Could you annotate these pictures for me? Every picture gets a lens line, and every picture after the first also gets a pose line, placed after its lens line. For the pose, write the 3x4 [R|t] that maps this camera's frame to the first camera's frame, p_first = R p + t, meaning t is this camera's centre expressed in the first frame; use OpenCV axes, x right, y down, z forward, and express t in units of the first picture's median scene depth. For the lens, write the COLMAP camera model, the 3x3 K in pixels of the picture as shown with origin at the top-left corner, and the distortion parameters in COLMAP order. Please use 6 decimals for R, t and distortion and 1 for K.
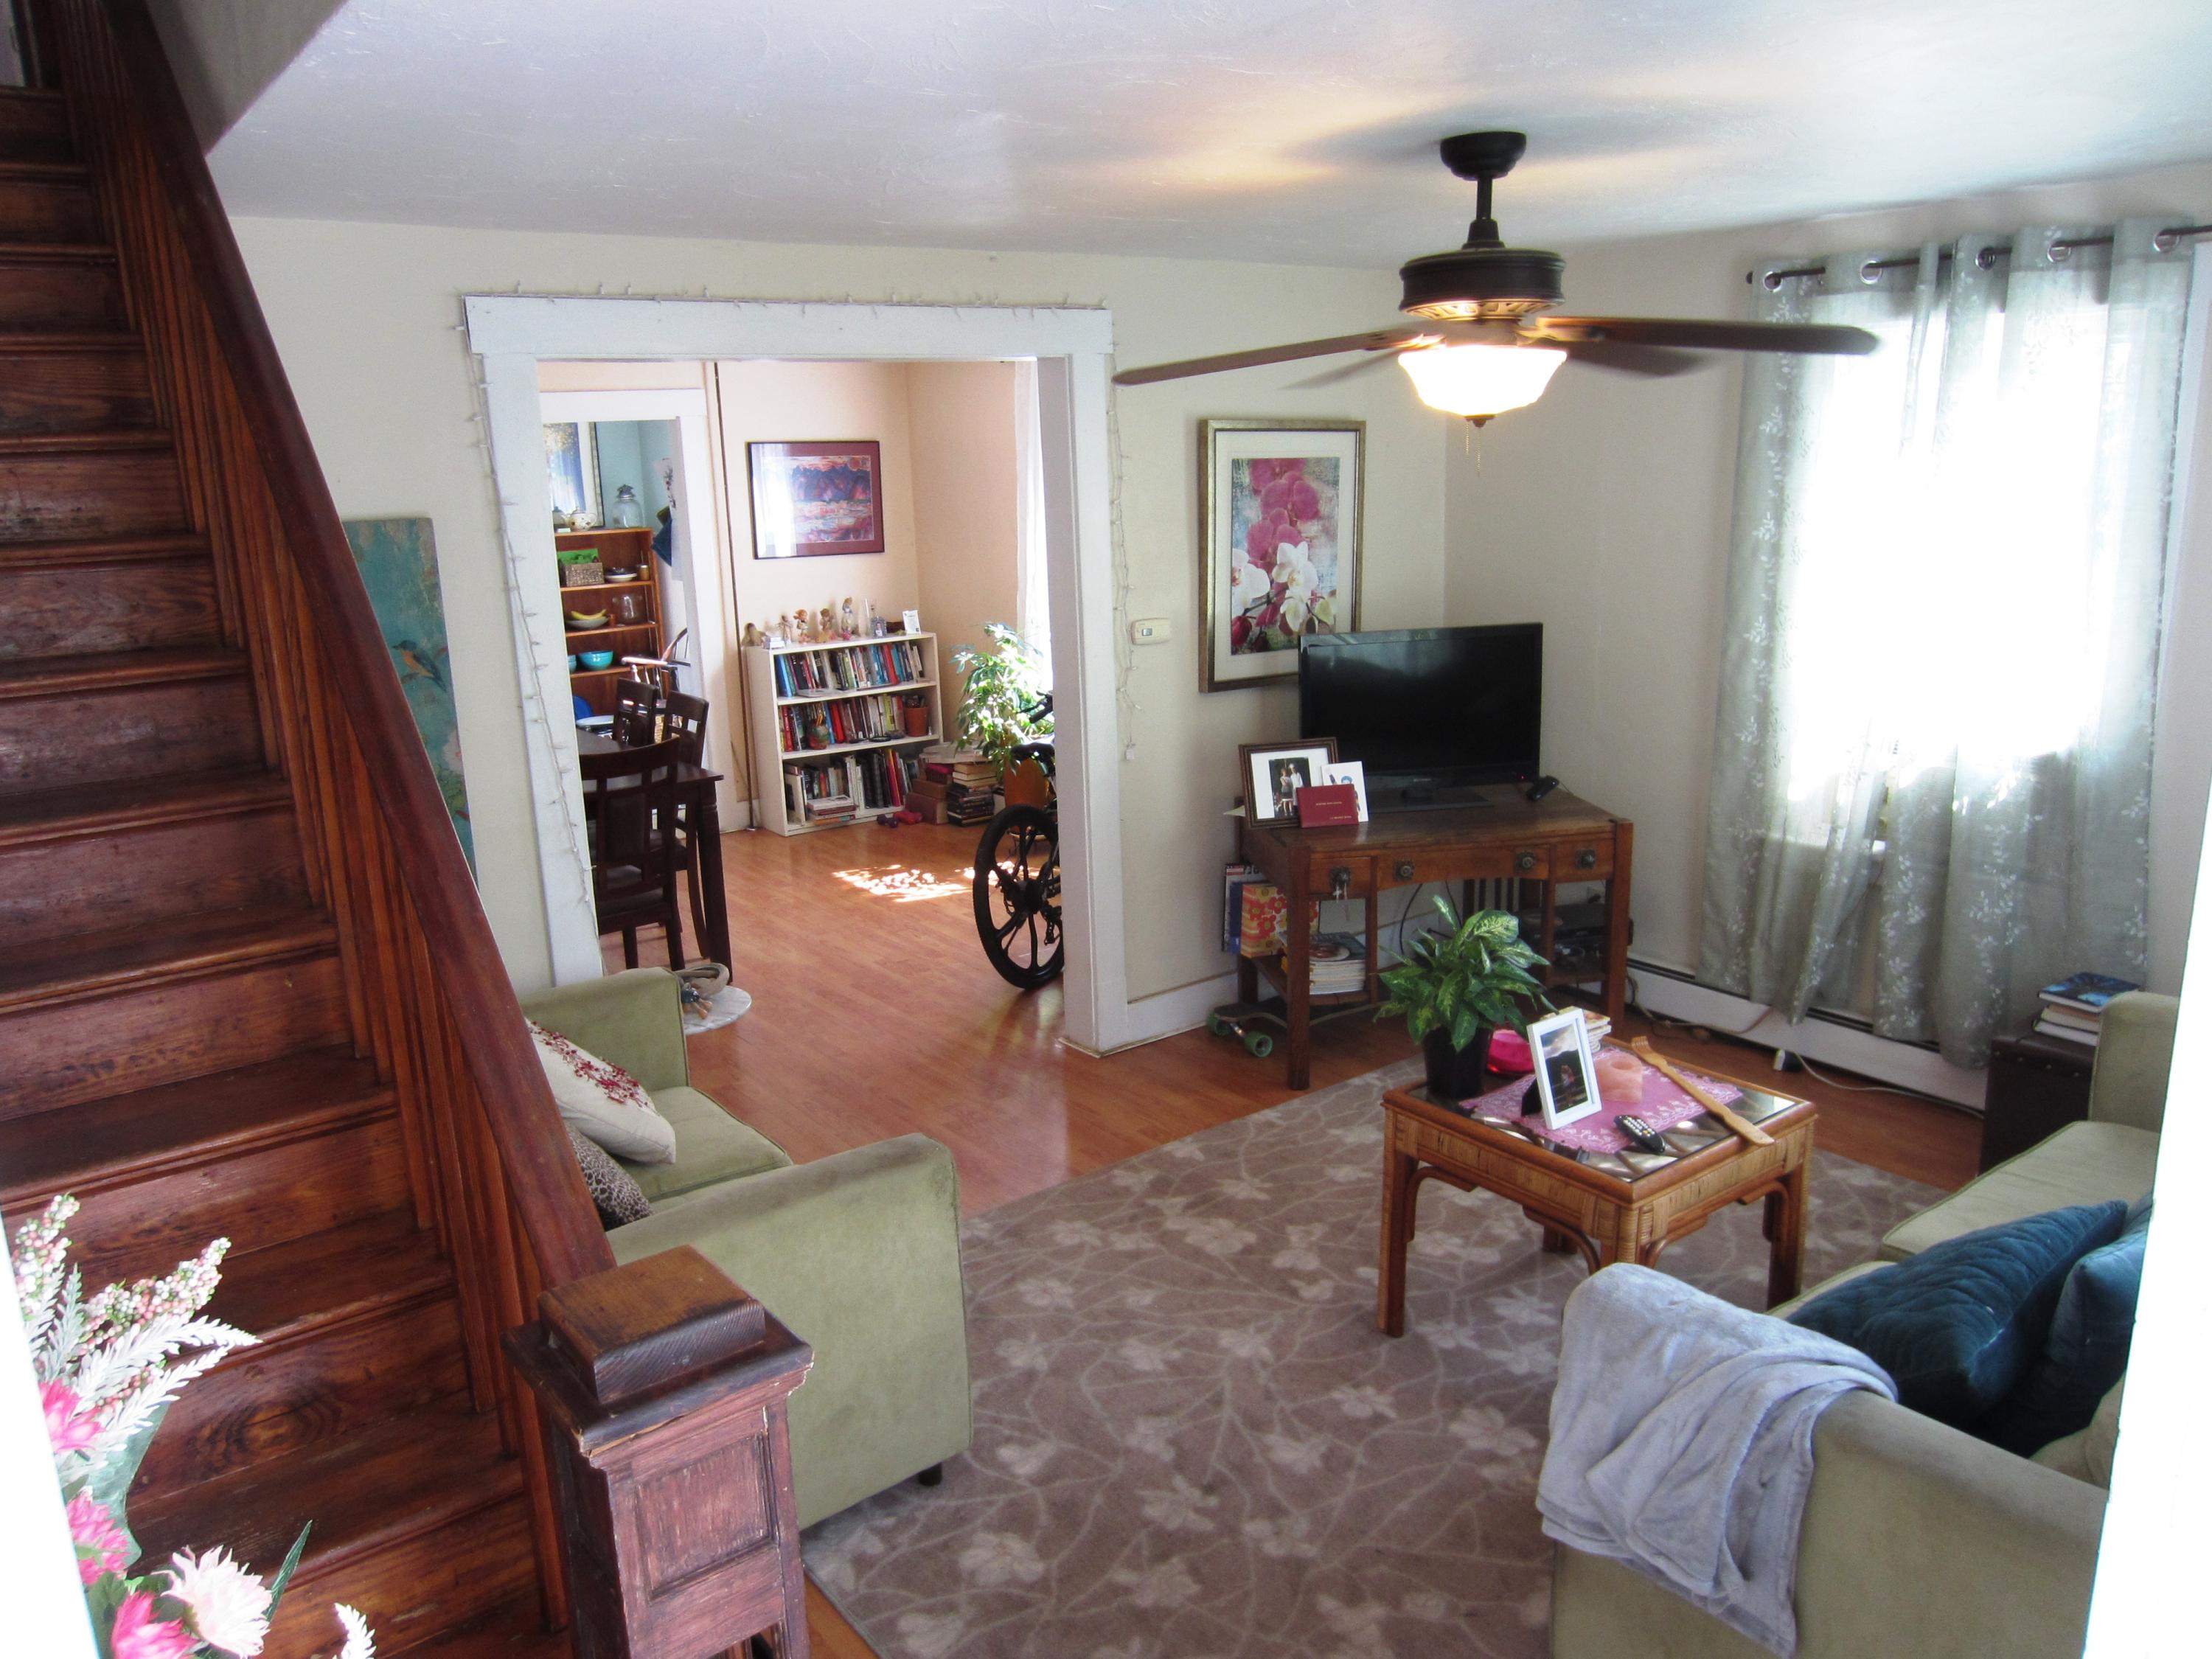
lens RADIAL K [[1573.4, 0, 1106.0], [0, 1573.4, 829.5], [0, 0, 1]] dist [-0.043802, 0.015901]
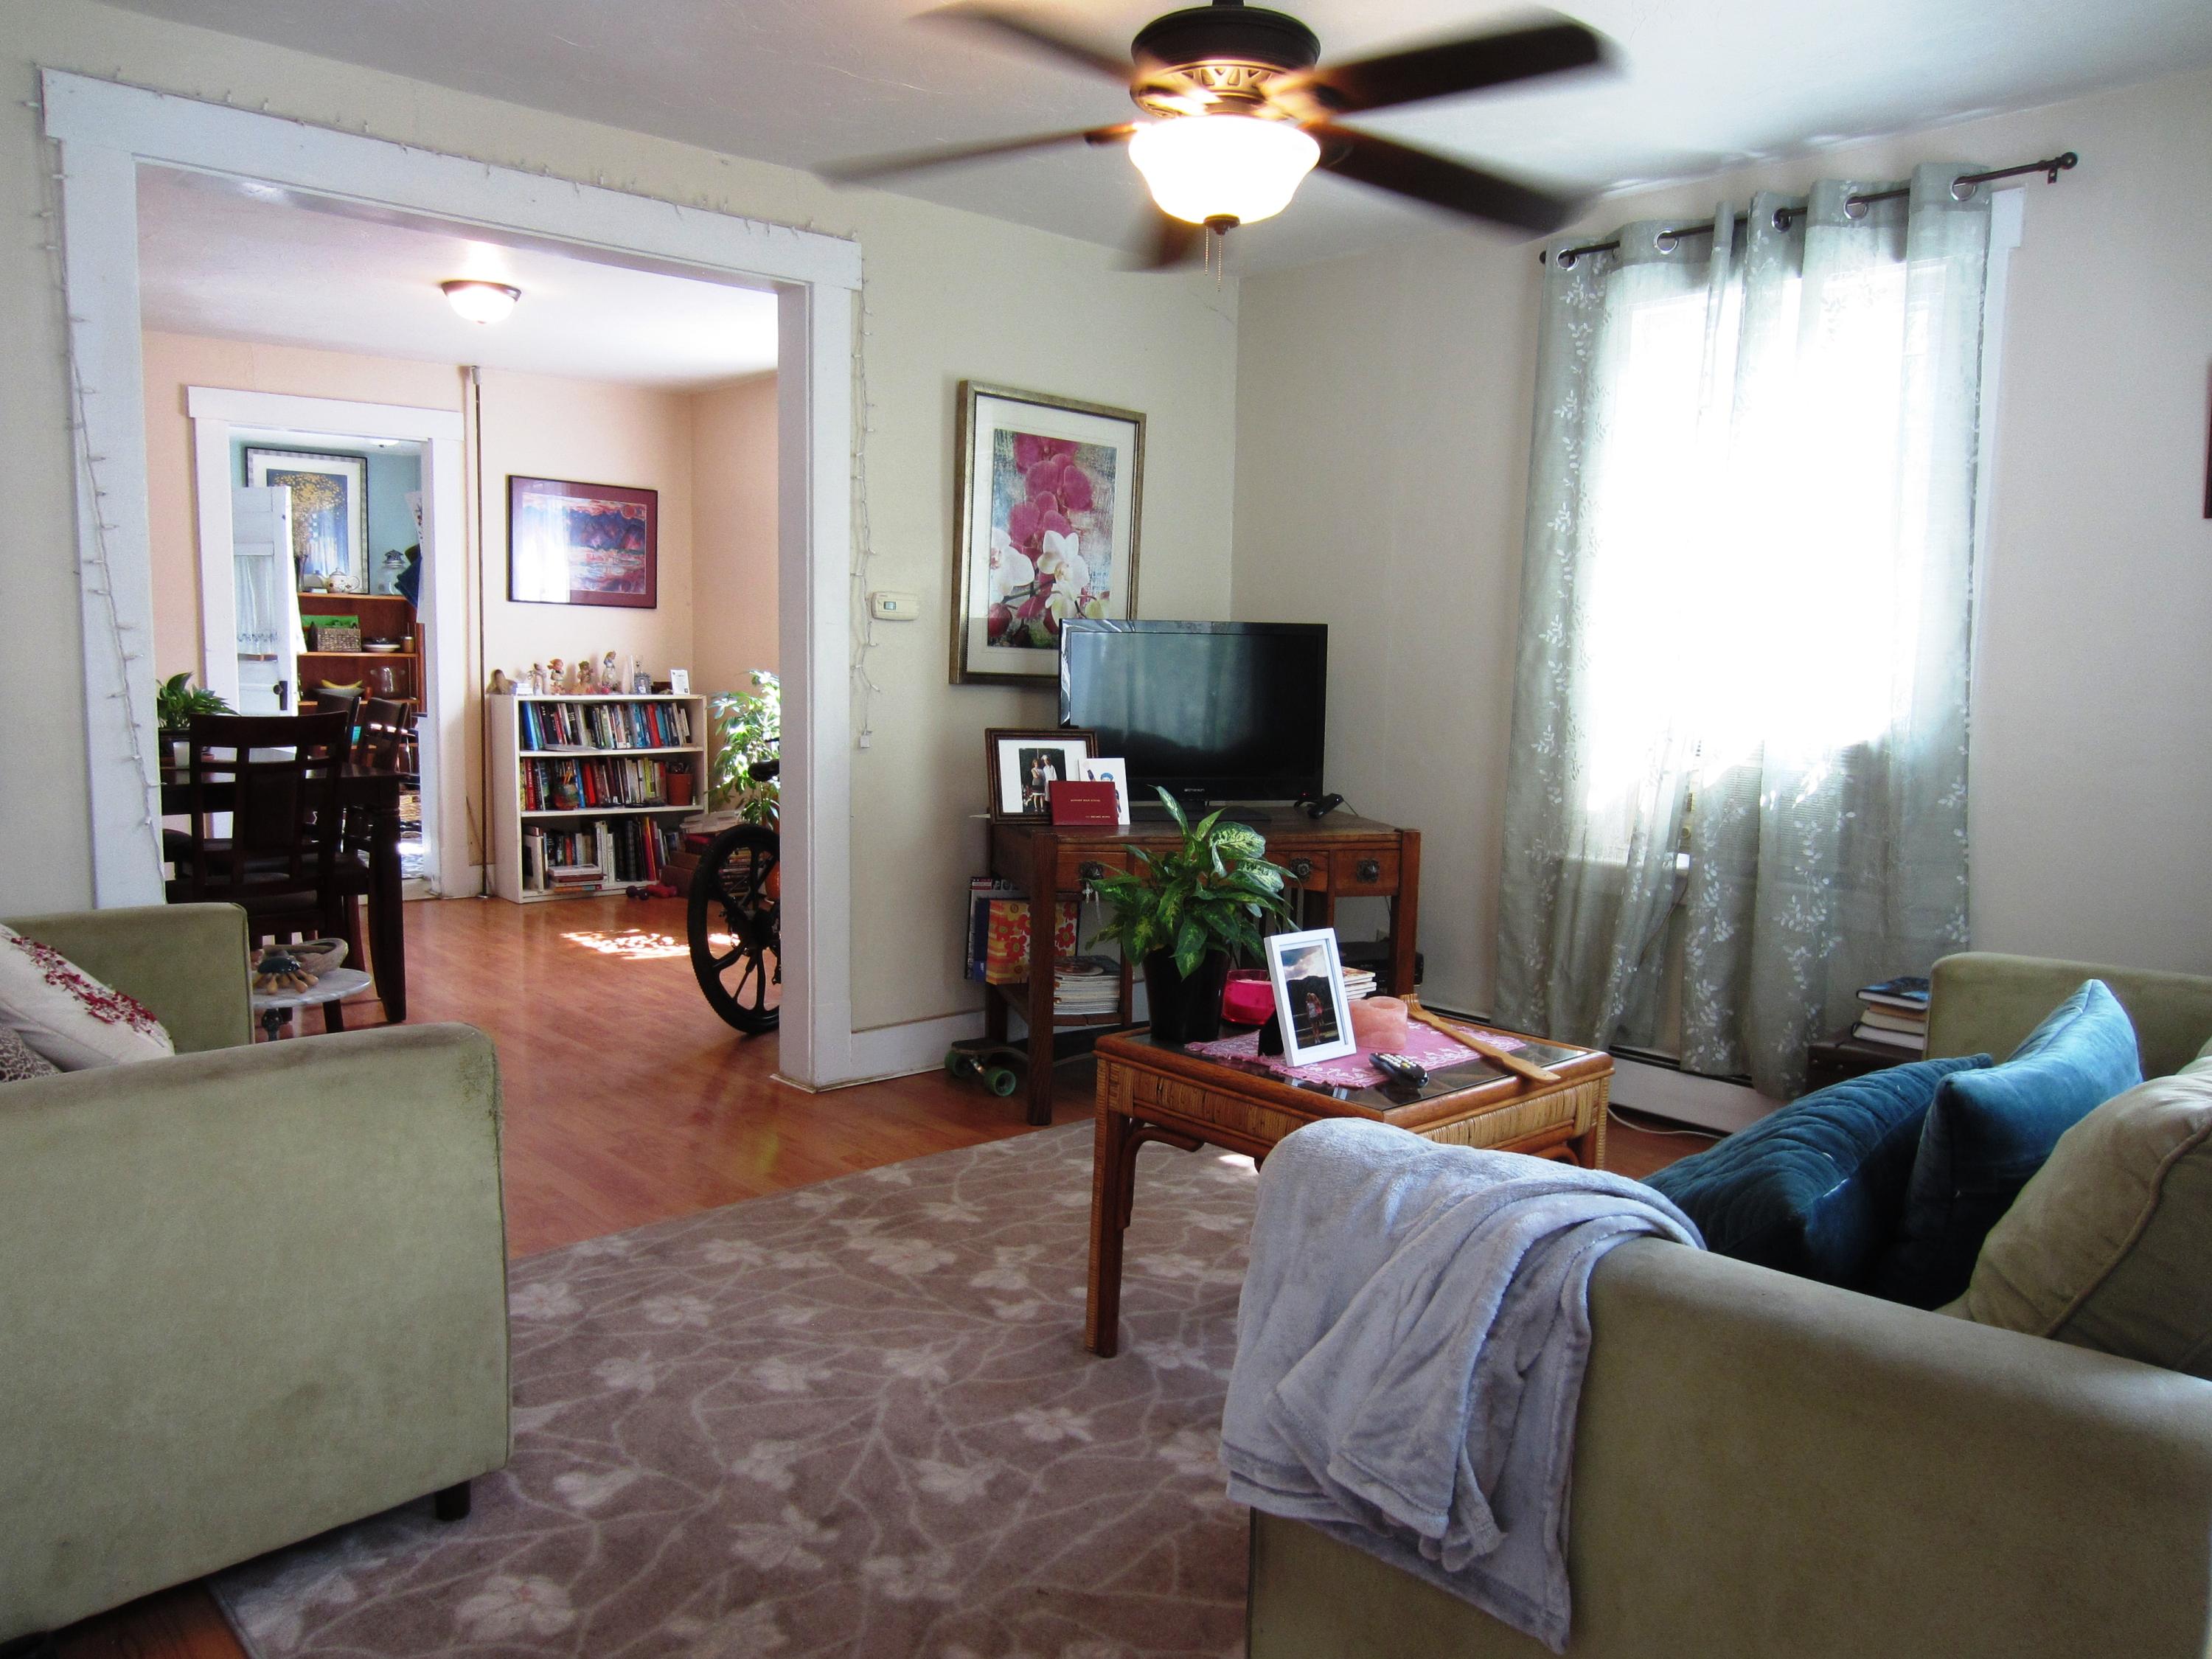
lens RADIAL K [[1565.7, 0, 1118.6], [0, 1565.7, 840.2], [0, 0, 1]] dist [-0.047777, 0.028546]
pose [[0.993459, 0.042209, 0.106098, 0.069119], [-0.028960, 0.991928, -0.123451, 0.116177], [-0.110453, 0.119571, 0.986663, 0.133444]]
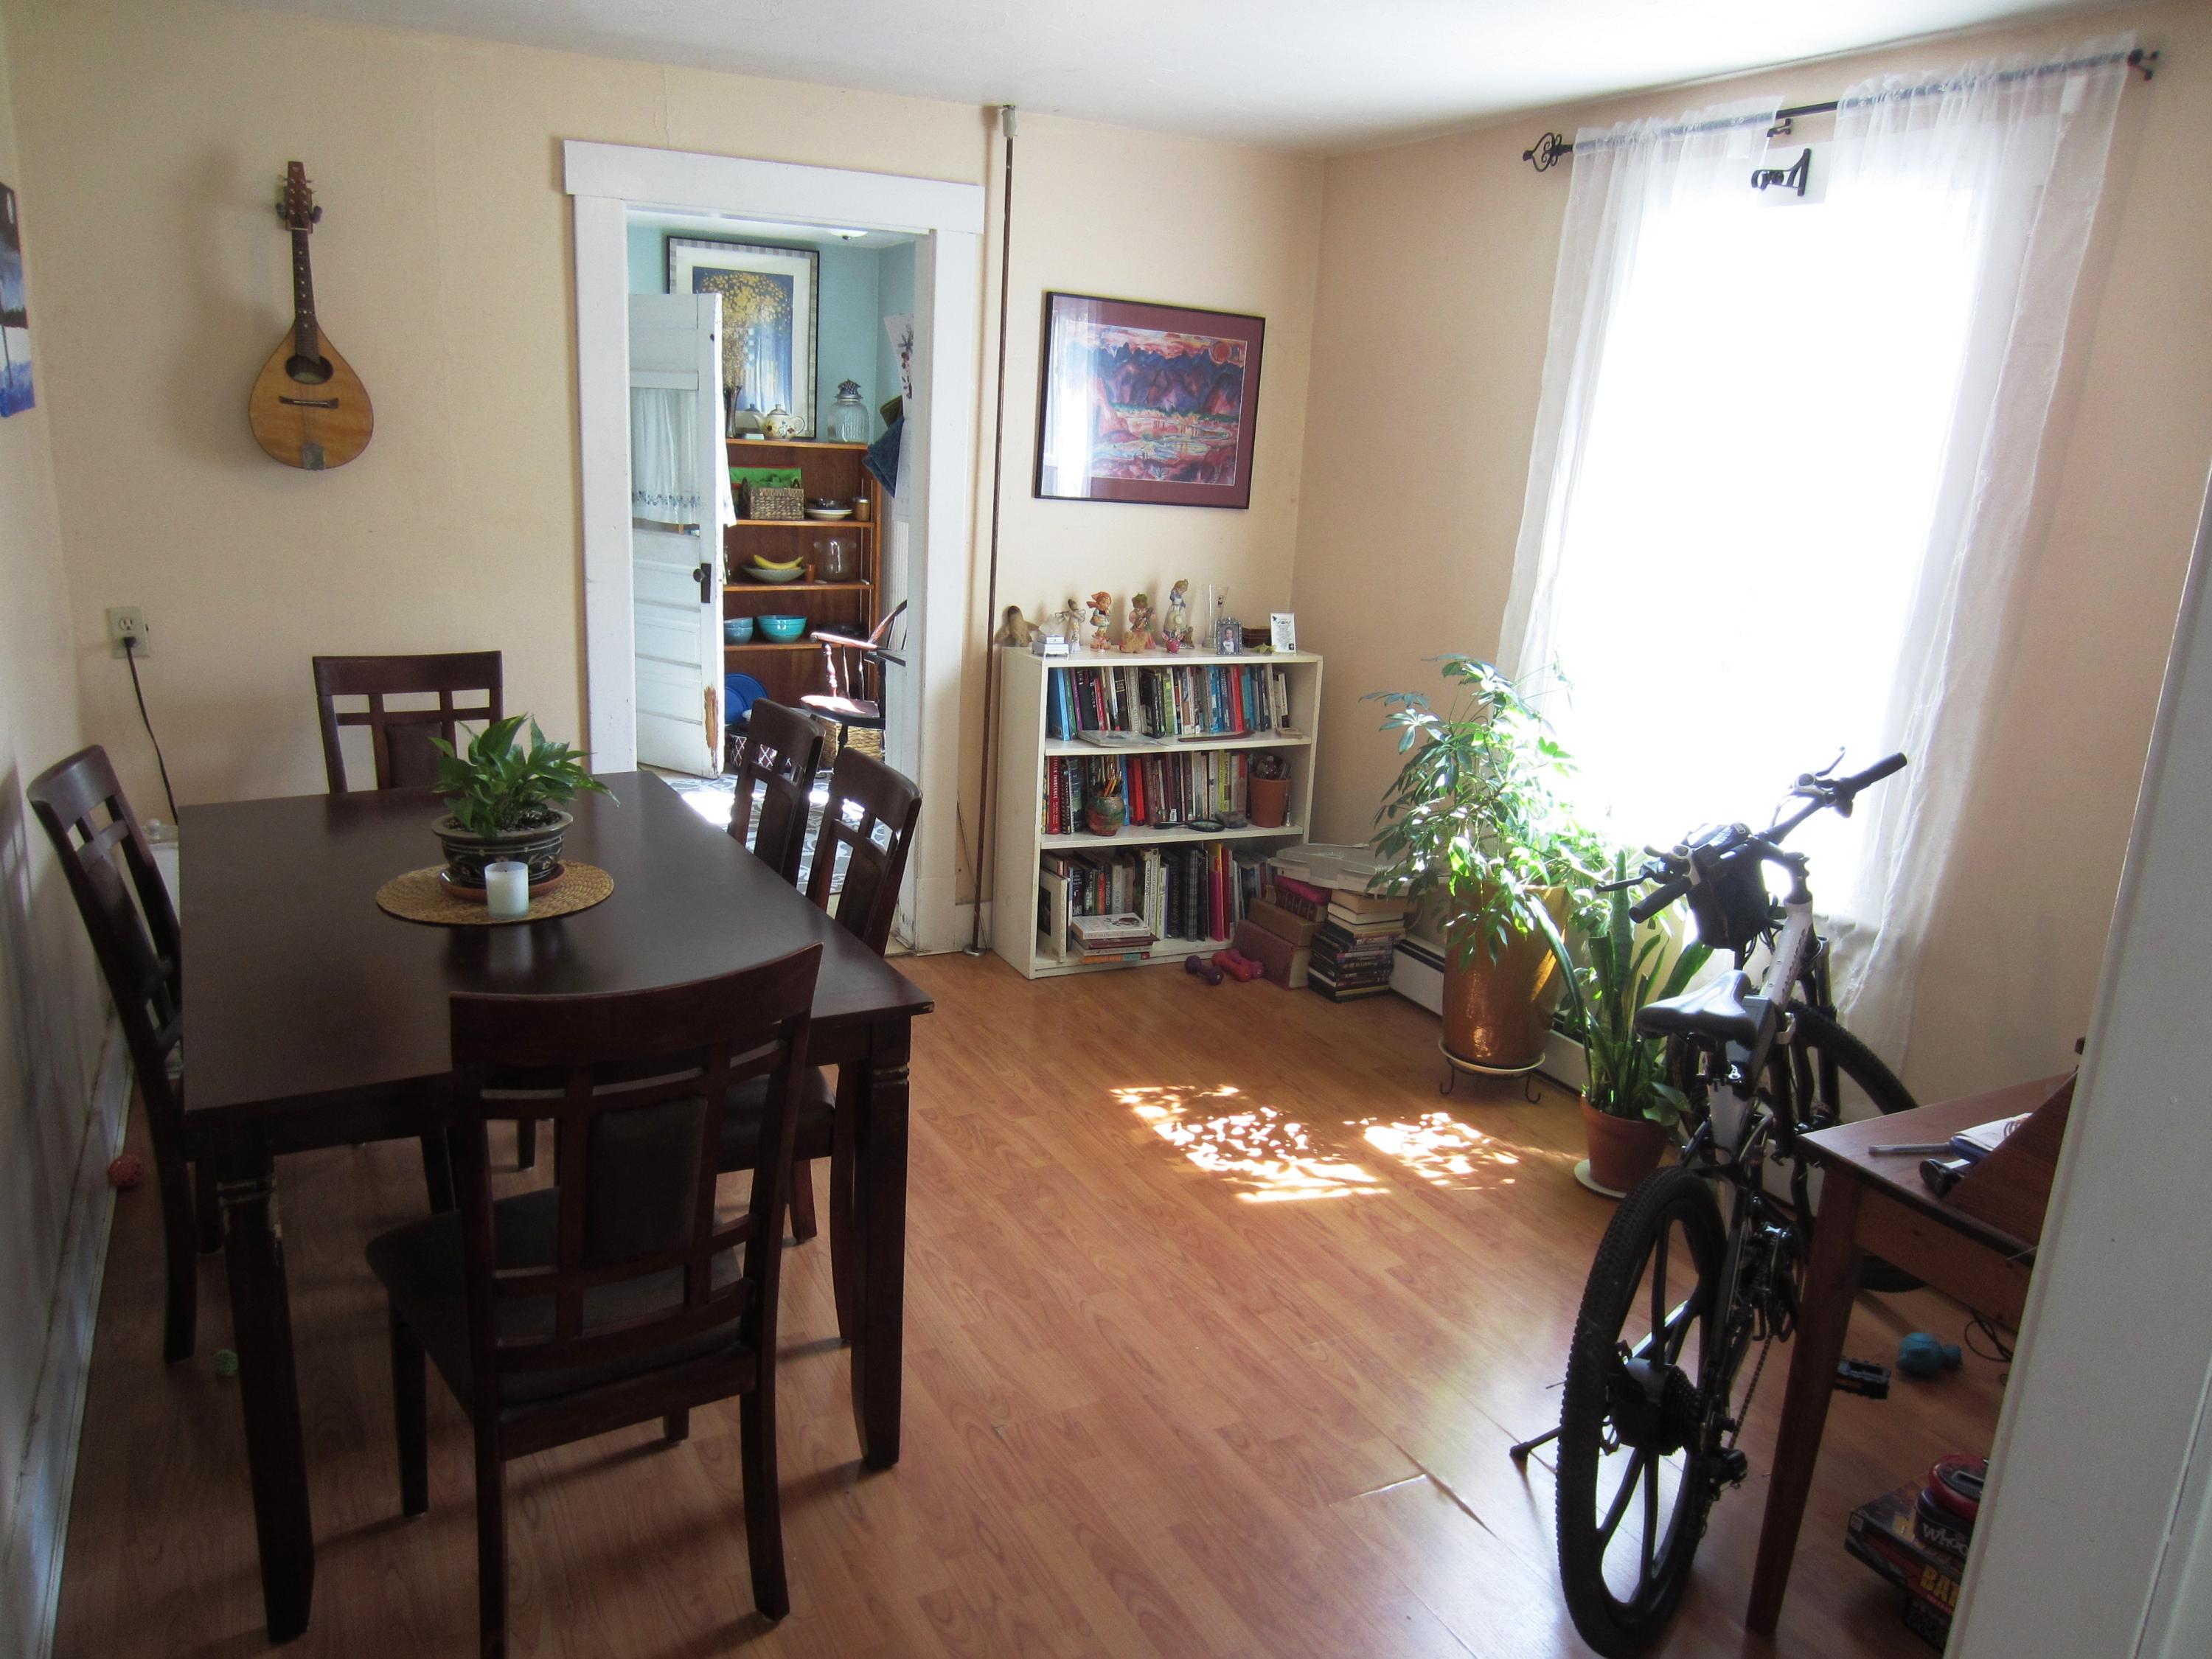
lens RADIAL K [[1565.7, 0, 1118.6], [0, 1565.7, 840.2], [0, 0, 1]] dist [-0.047777, 0.028546]
pose [[0.985208, 0.122549, -0.119775, -0.183991], [-0.120716, 0.992433, 0.022471, -0.107443], [0.121623, -0.007680, 0.992547, 0.729002]]
